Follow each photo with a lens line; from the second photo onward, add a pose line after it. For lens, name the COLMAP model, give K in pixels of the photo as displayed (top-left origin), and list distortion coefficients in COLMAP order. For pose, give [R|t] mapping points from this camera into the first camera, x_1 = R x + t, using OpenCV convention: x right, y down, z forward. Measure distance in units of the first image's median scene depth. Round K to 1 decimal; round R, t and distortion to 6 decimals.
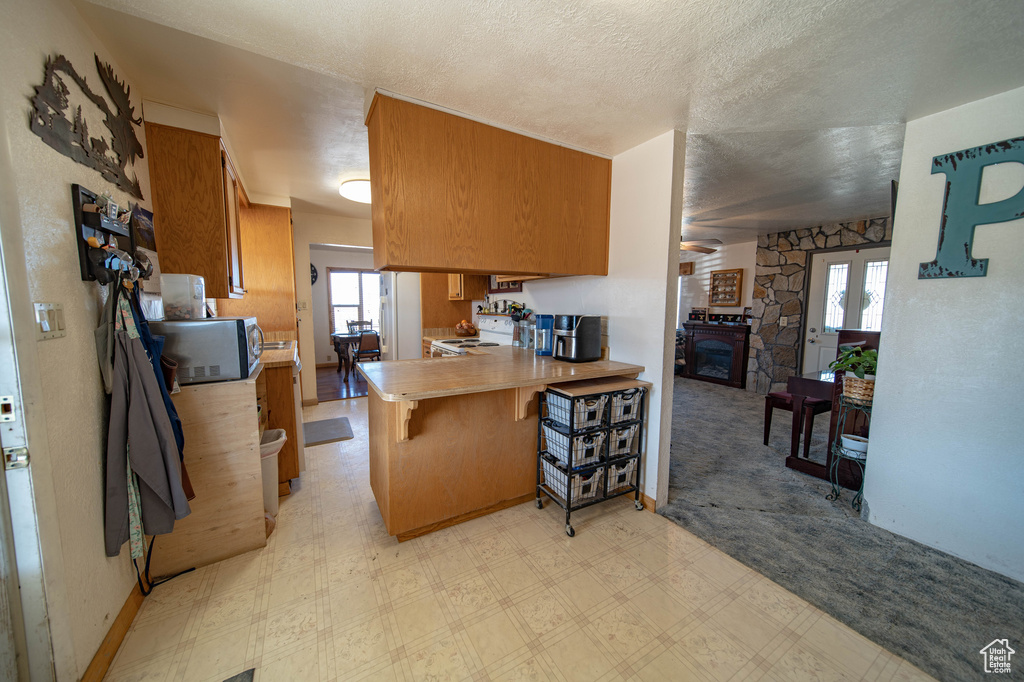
lens RADIAL K [[355.0, 0, 508.9], [0, 355.0, 339.5], [0, 0, 1]] dist [0.006956, -0.000423]
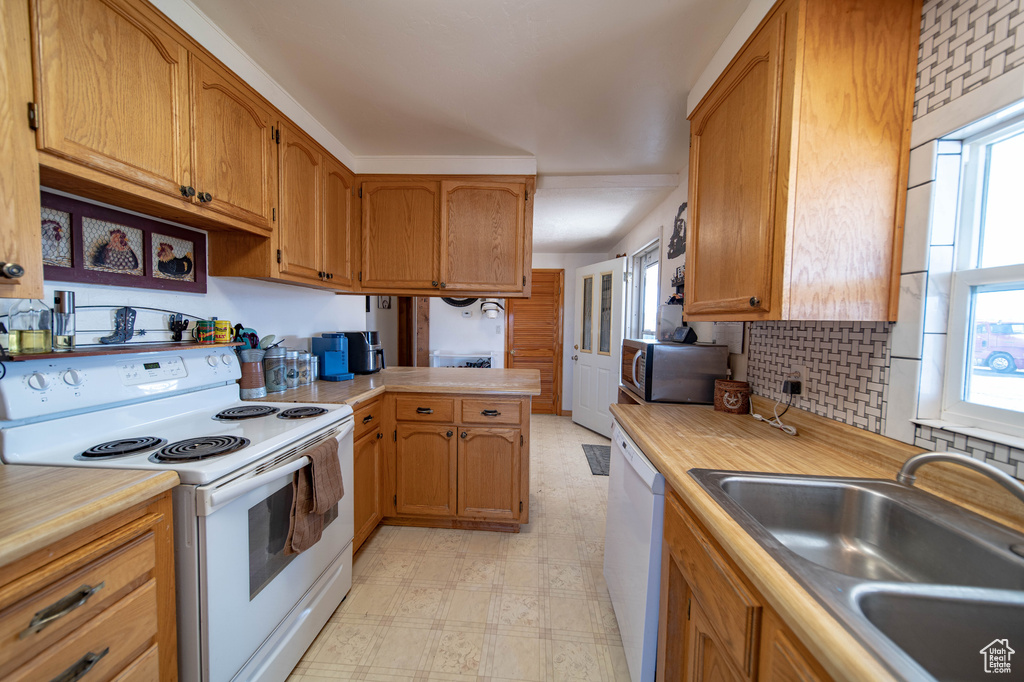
lens RADIAL K [[355.0, 0, 511.4], [0, 355.0, 339.9], [0, 0, 1]] dist [0.006956, -0.000423]
pose [[-0.828780, -0.045108, 0.557753, -0.525920], [0.034682, 0.990689, 0.131657, -0.111261], [-0.558499, 0.128458, -0.819499, 1.071766]]
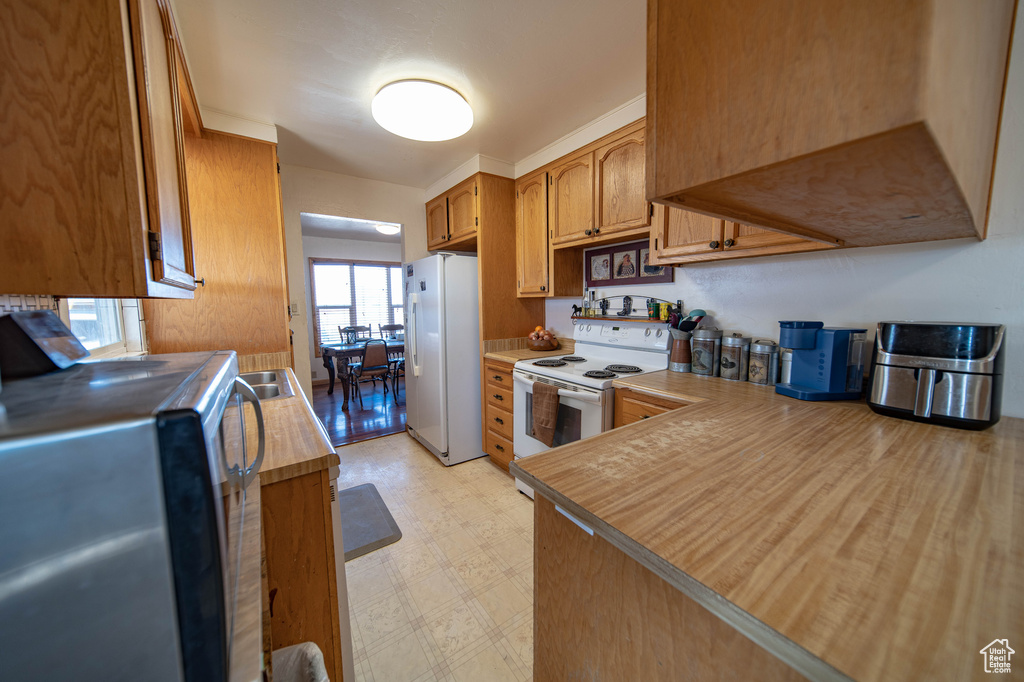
lens RADIAL K [[355.0, 0, 508.4], [0, 355.0, 336.4], [0, 0, 1]] dist [0.006956, -0.000423]
pose [[0.996656, -0.020852, 0.079003, -0.276473], [0.021060, 0.999777, -0.001802, -0.041009], [-0.078947, 0.003460, 0.996873, 0.371526]]
